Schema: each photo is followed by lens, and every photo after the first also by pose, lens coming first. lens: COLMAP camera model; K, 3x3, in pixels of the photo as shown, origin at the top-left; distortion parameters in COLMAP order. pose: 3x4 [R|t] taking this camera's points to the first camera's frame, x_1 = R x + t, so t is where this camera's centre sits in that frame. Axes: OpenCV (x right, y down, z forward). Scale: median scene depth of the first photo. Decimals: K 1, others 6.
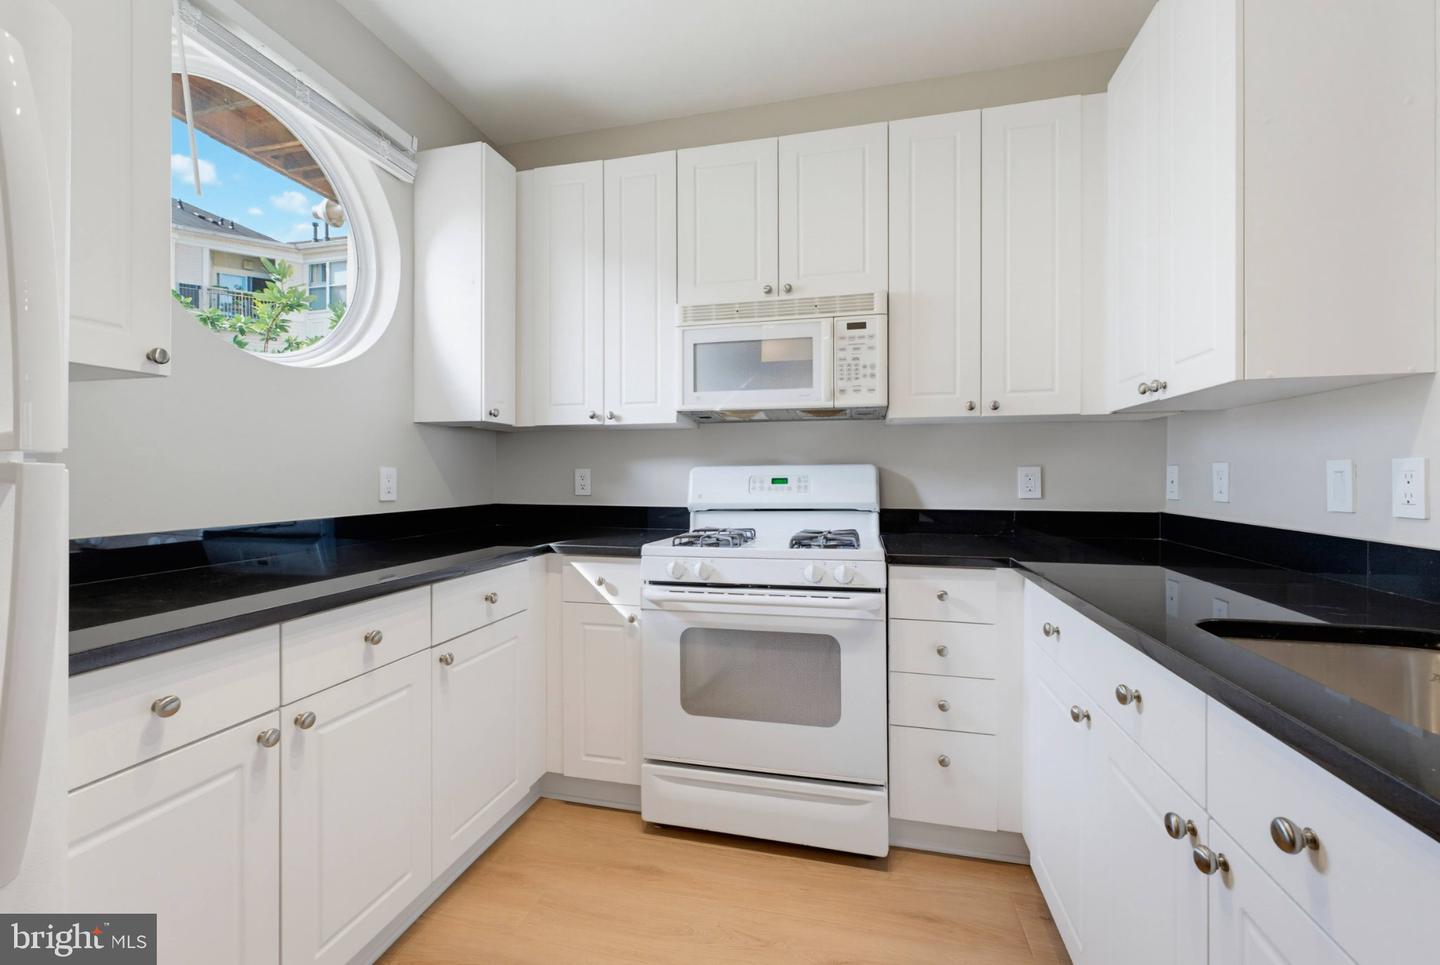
lens RADIAL K [[597.4, 0, 716.1], [0, 597.4, 473.0], [0, 0, 1]] dist [-0.000467, 0.002017]
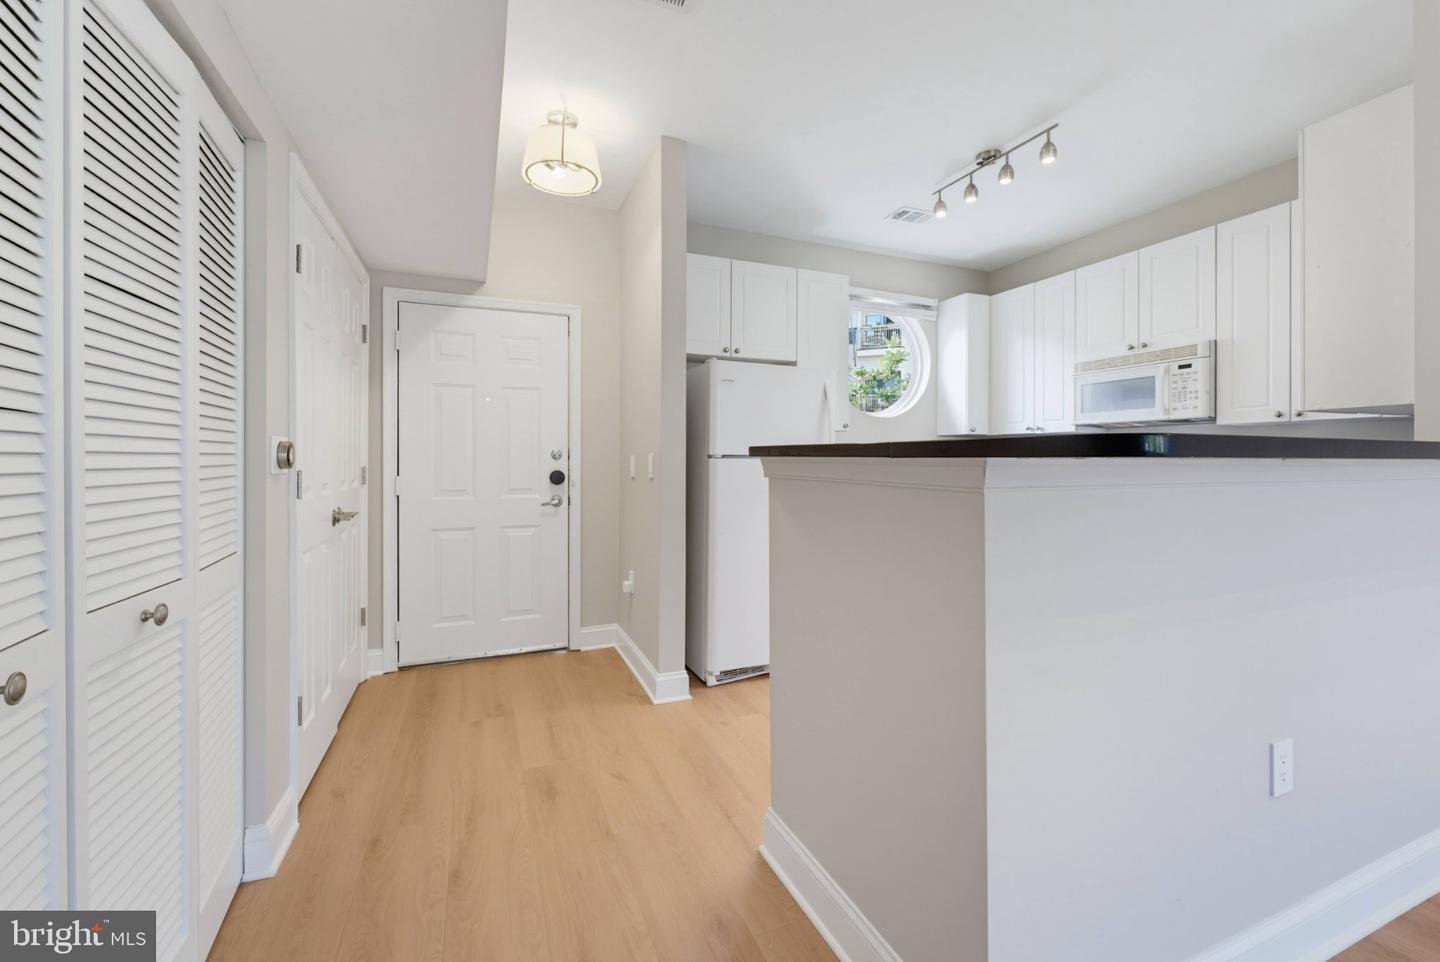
lens RADIAL K [[556.1, 0, 719.8], [0, 556.1, 465.4], [0, 0, 1]] dist [0.000827, 0.000035]
pose [[0.580023, 0.006968, -0.814570, 0.682976], [0.001132, 0.999956, 0.009360, -0.003970], [0.814599, -0.006351, 0.579989, -0.789839]]
